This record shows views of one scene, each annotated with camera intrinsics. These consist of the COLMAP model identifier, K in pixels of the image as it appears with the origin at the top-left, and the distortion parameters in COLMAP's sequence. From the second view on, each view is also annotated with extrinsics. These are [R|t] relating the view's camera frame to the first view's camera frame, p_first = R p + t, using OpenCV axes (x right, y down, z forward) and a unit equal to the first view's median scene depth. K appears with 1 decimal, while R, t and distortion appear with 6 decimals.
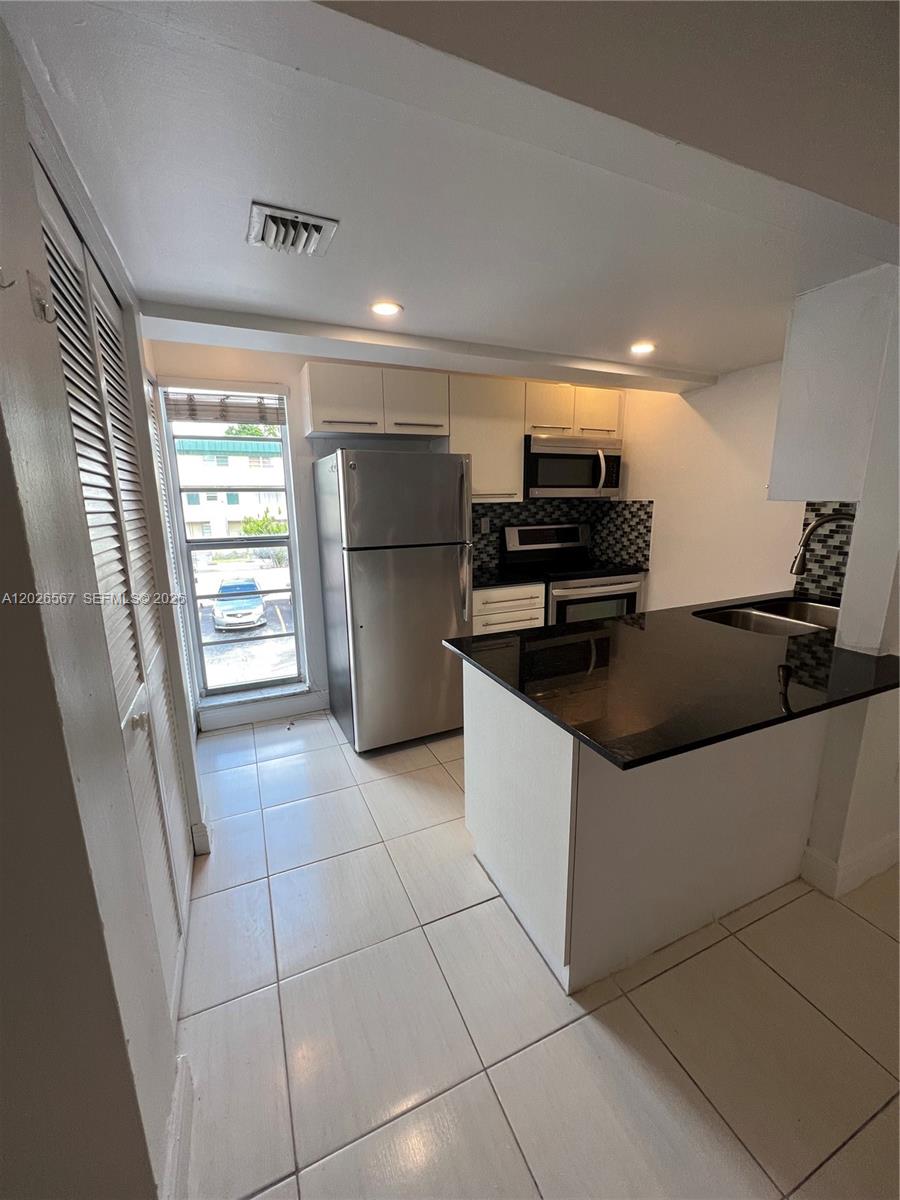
lens RADIAL K [[481.5, 0, 449.9], [0, 481.5, 595.5], [0, 0, 1]] dist [0.000245, 0.000056]
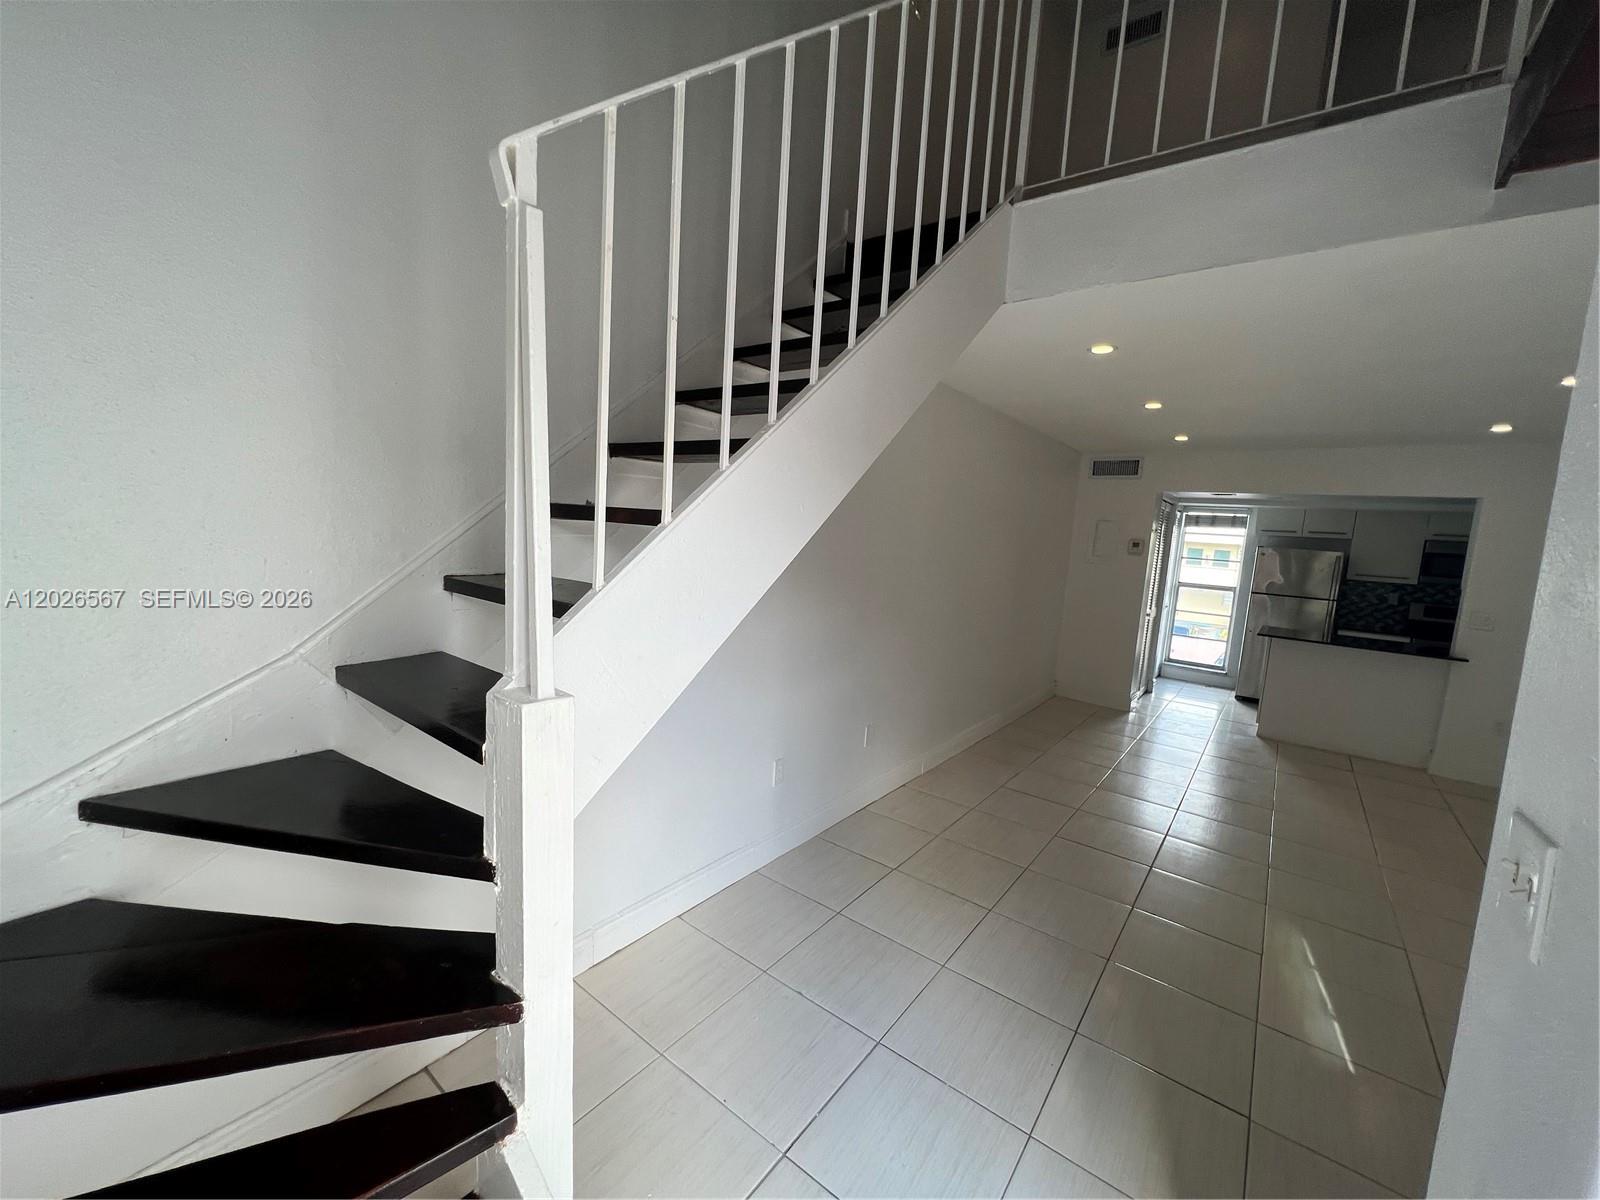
lens RADIAL K [[642.0, 0, 798.7], [0, 642.0, 600.9], [0, 0, 1]] dist [0.000245, 0.000056]
pose [[0.480186, 0.143640, -0.865326, 0.911831], [-0.253026, 0.967250, 0.020151, 0.277000], [0.839881, 0.209274, 0.500804, -1.479356]]
